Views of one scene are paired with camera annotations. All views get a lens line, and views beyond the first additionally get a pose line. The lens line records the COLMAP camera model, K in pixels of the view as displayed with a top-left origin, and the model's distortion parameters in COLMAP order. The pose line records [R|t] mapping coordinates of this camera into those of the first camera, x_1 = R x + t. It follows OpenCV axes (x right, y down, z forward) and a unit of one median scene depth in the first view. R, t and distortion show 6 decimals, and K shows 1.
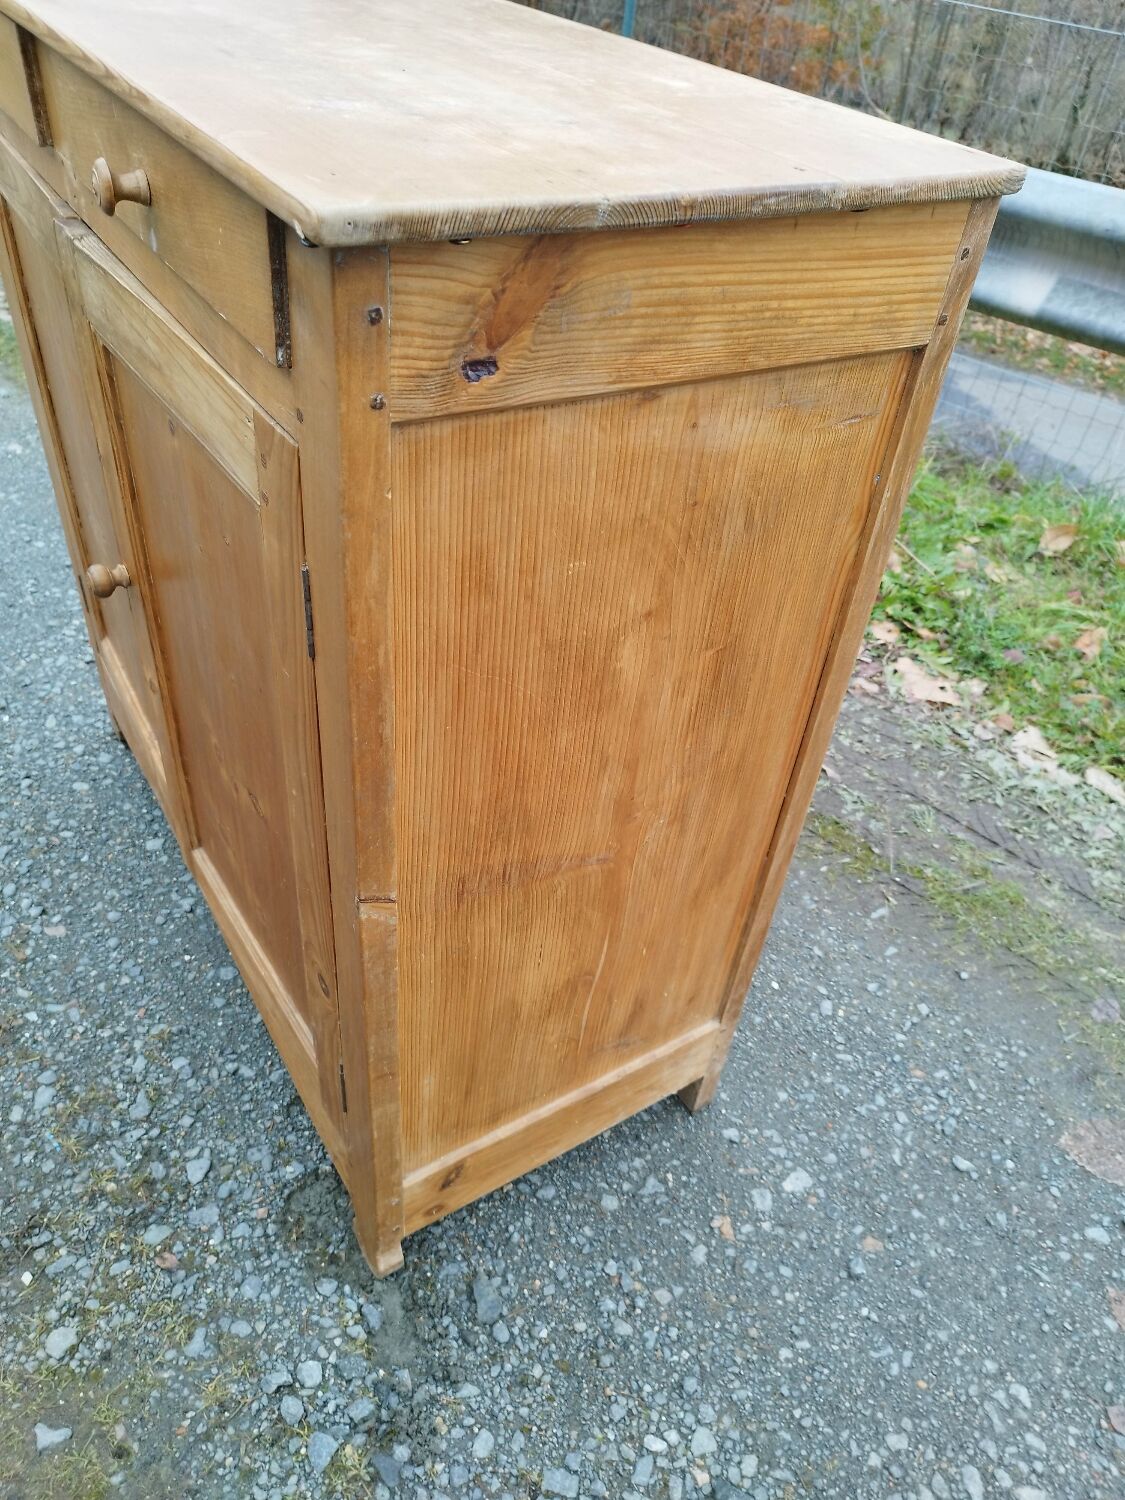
lens RADIAL K [[1077.9, 0, 576.9], [0, 1077.9, 776.6], [0, 0, 1]] dist [0.017227, -0.022141]
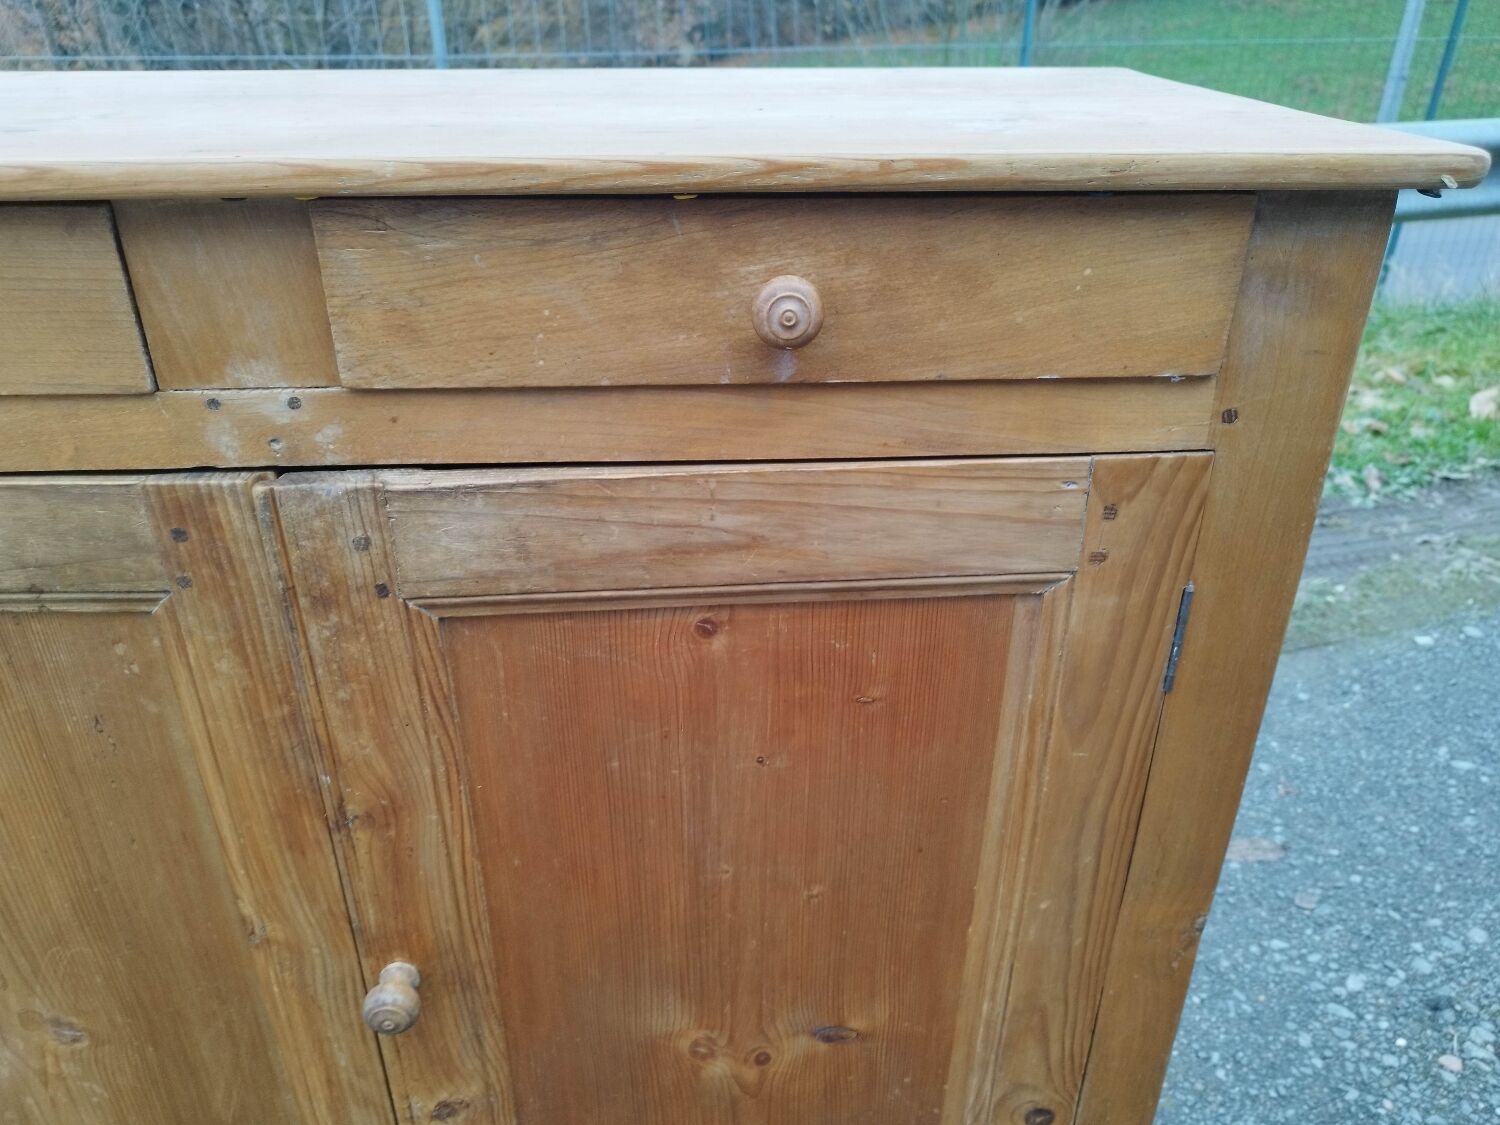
lens RADIAL K [[1077.9, 0, 748.3], [0, 1077.9, 559.3], [0, 0, 1]] dist [0.017227, -0.022141]
pose [[0.509651, -0.484138, 0.711243, -0.586775], [0.599070, 0.793030, 0.110538, -0.302153], [-0.617552, 0.369749, 0.694201, 0.321955]]
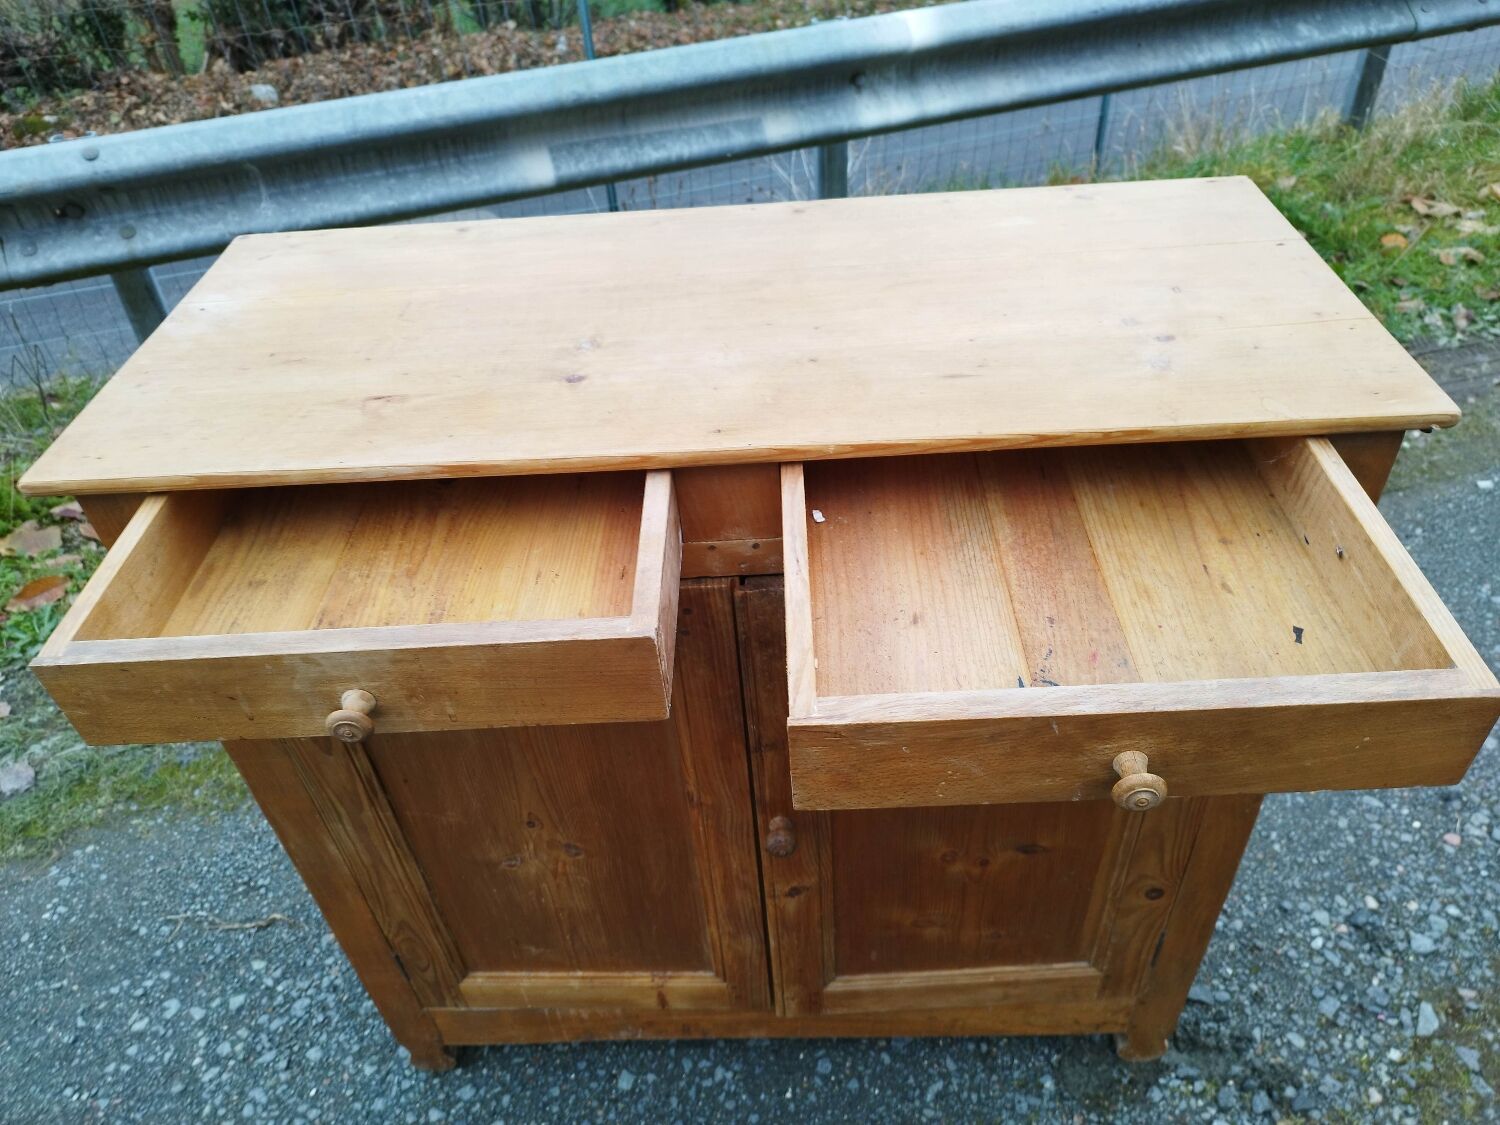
lens RADIAL K [[1077.9, 0, 755.8], [0, 1077.9, 544.9], [0, 0, 1]] dist [0.017227, -0.022141]
pose [[0.533503, -0.633705, 0.560172, -0.779957], [0.633592, 0.738175, 0.231646, -0.601679], [-0.560300, 0.231337, 0.795329, 0.089819]]
